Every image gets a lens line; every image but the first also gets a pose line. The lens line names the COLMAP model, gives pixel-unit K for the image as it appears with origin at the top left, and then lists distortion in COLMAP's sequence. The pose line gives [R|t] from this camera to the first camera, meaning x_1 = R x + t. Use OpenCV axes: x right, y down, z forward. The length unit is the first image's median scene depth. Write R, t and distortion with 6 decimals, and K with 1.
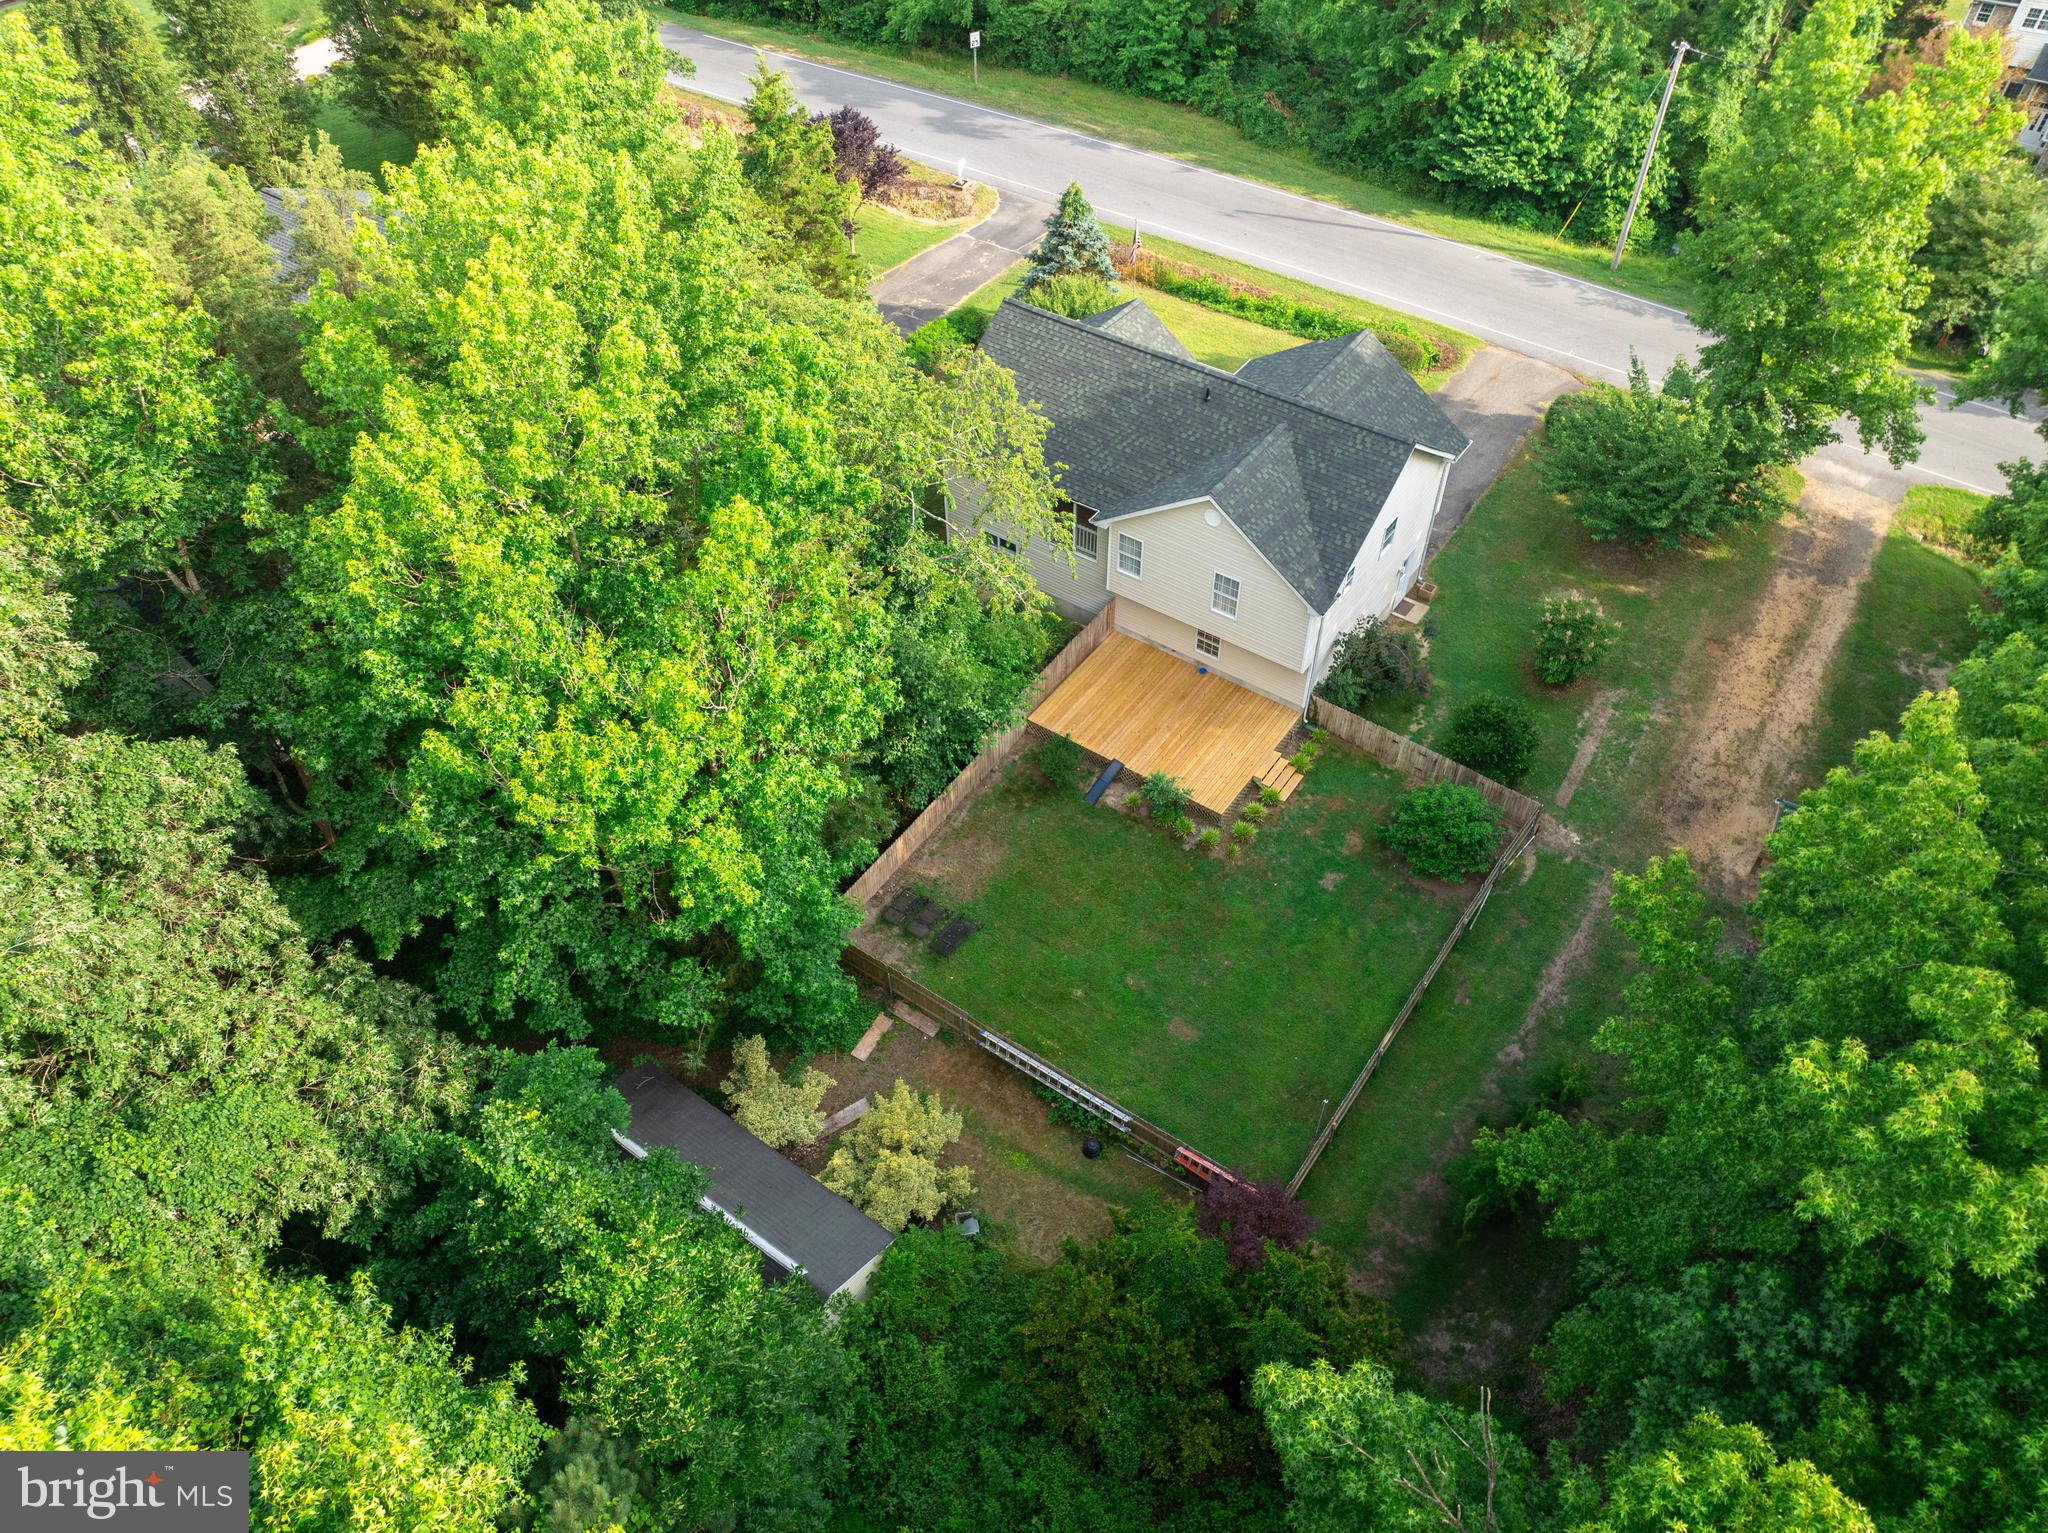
lens RADIAL K [[1439.8, 0, 1031.0], [0, 1439.8, 769.2], [0, 0, 1]] dist [-0.040516, 0.004479]
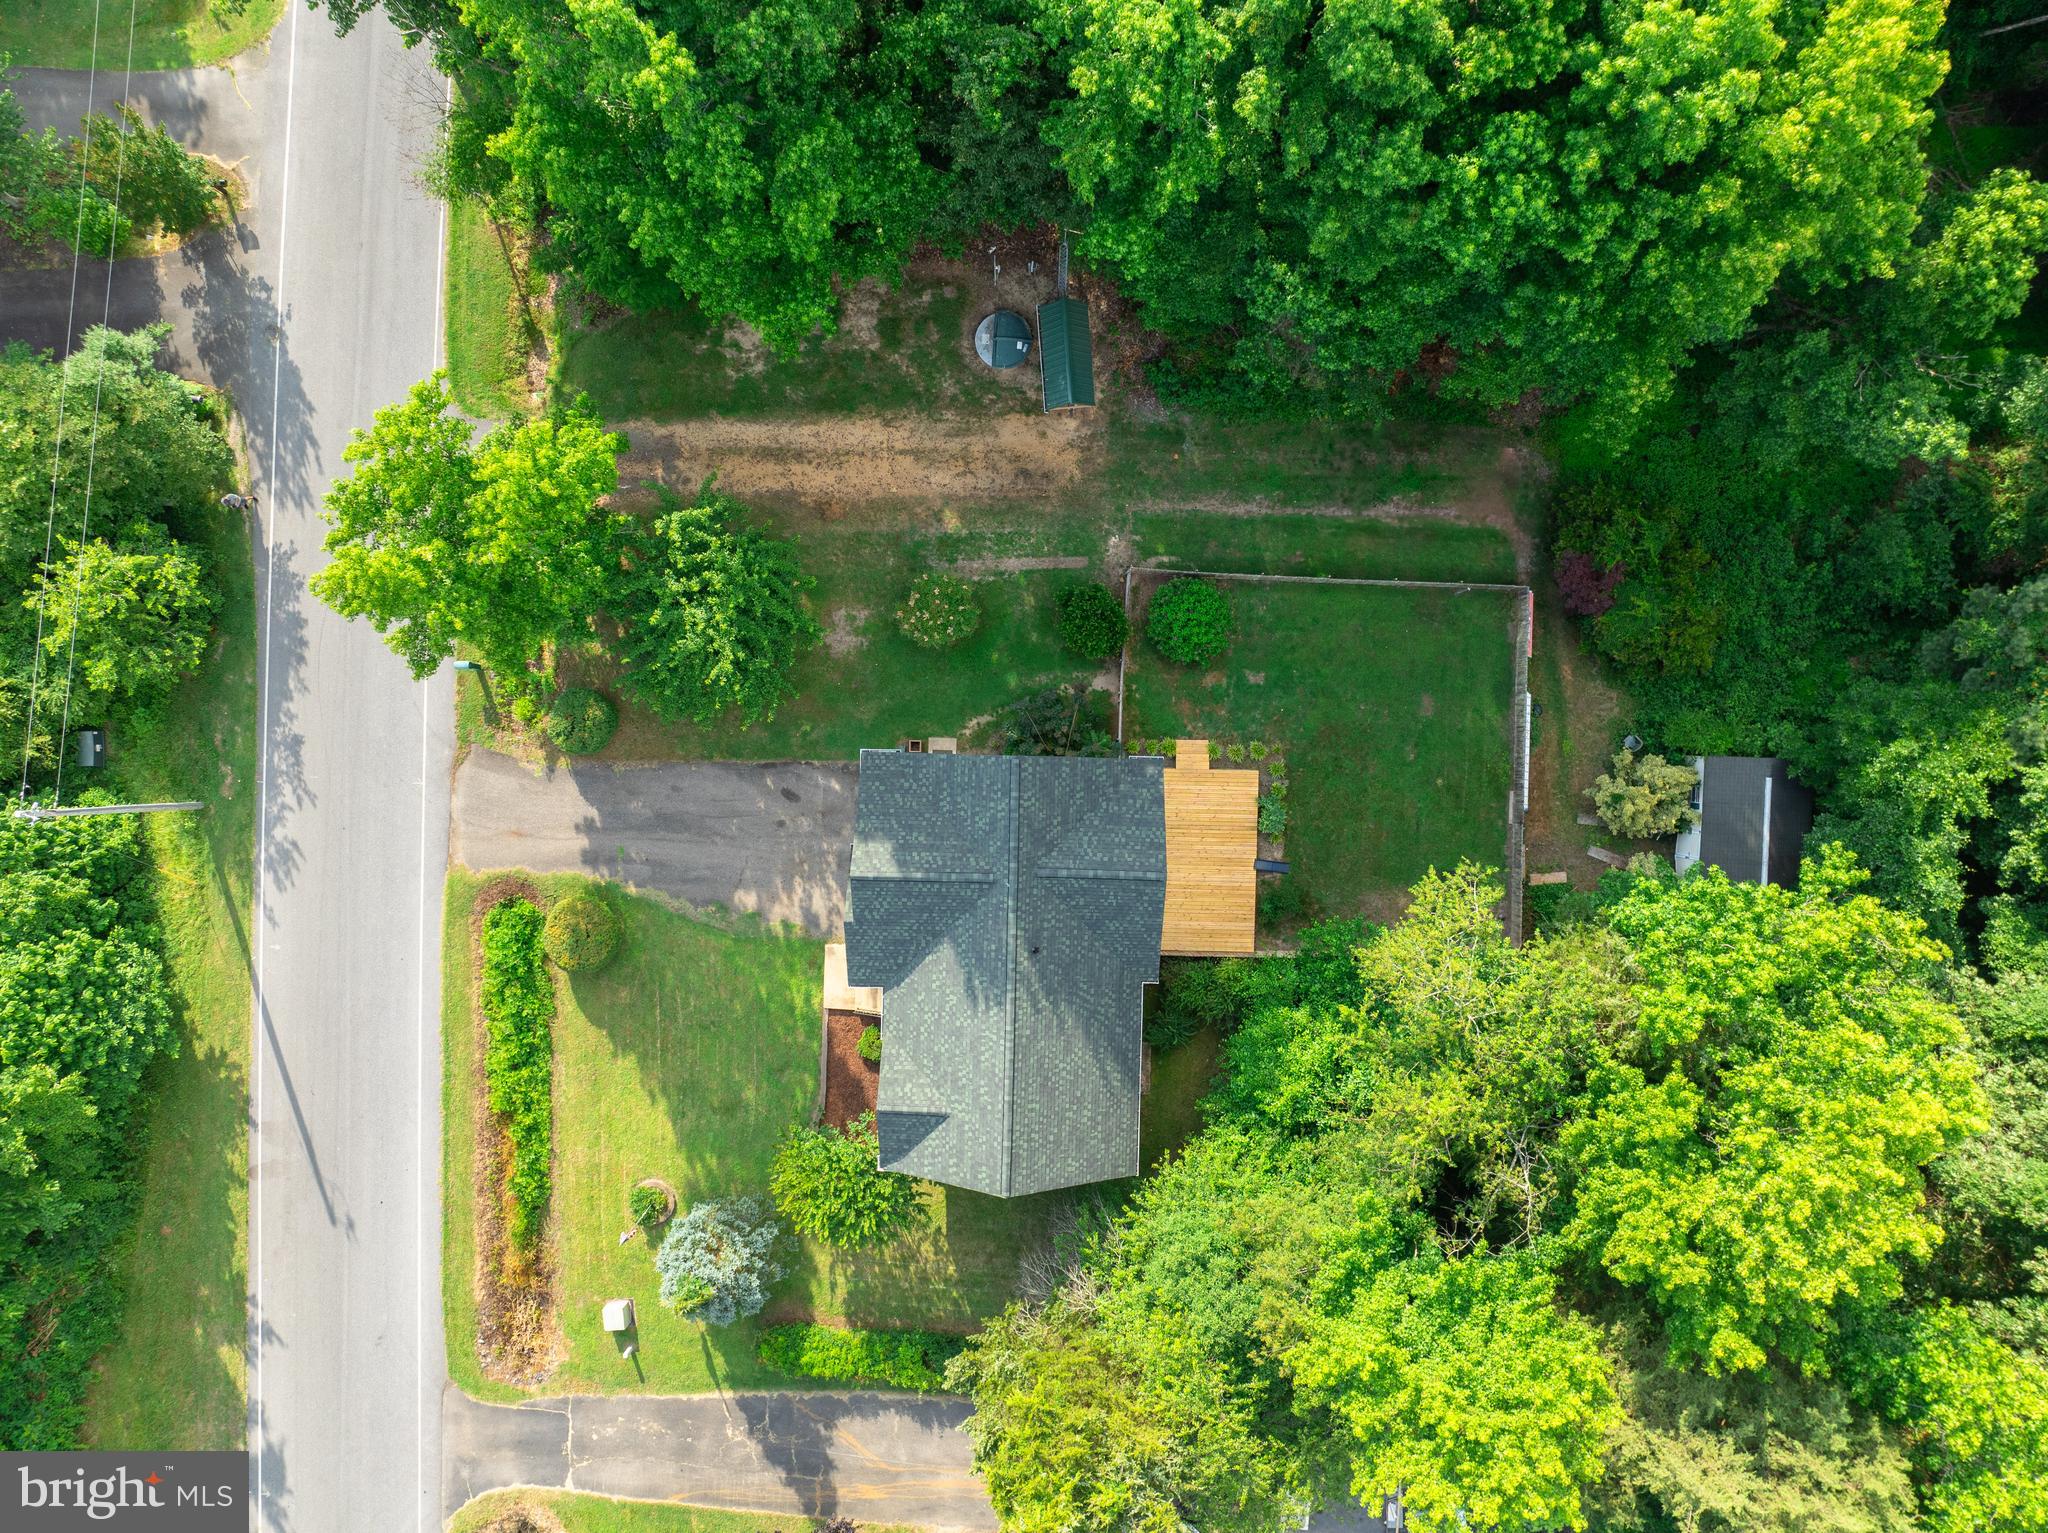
lens RADIAL K [[1437.6, 0, 1031.9], [0, 1437.6, 765.8], [0, 0, 1]] dist [-0.038638, 0.003701]
pose [[-0.553266, -0.832998, -0.003254, 0.232655], [0.609022, -0.407163, 0.680670, -0.897063], [-0.568321, 0.374610, 0.732583, 0.142634]]
